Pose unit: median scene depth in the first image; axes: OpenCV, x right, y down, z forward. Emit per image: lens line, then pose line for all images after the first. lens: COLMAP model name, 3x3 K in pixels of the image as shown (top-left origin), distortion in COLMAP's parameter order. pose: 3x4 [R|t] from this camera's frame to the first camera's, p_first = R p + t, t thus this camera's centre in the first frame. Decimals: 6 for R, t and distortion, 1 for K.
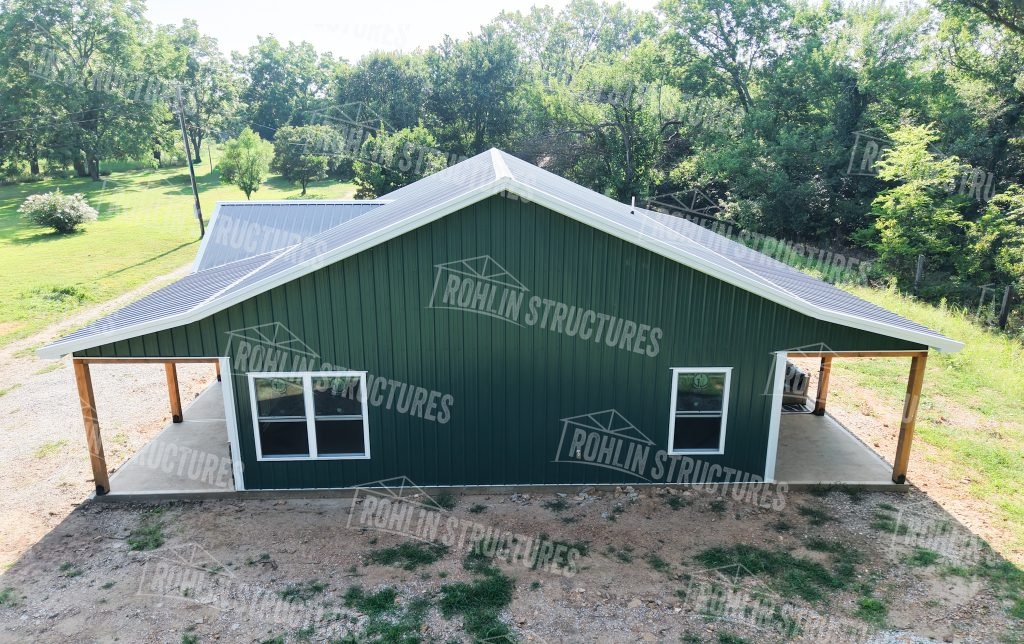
lens RADIAL K [[700.6, 0, 508.3], [0, 700.6, 325.1], [0, 0, 1]] dist [0.009474, -0.011521]
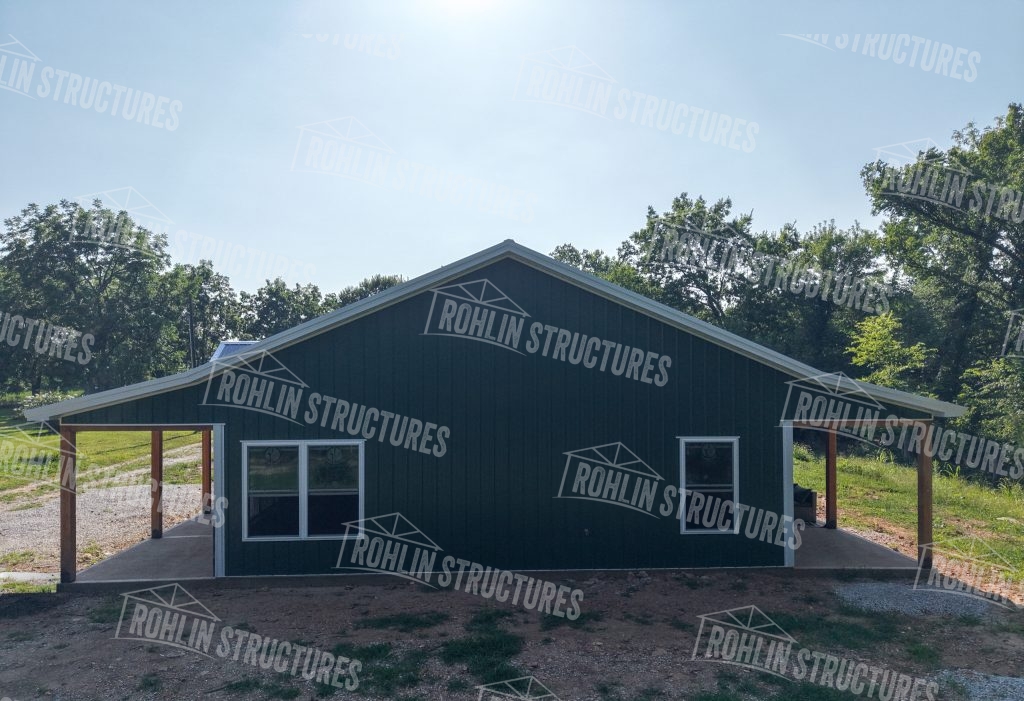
lens RADIAL K [[689.6, 0, 515.5], [0, 689.6, 351.3], [0, 0, 1]] dist [0.002203, -0.000453]
pose [[0.999687, -0.003002, 0.024837, -0.018094], [0.009882, 0.959425, -0.281790, 0.215065], [-0.022983, 0.281947, 0.959155, 0.044415]]
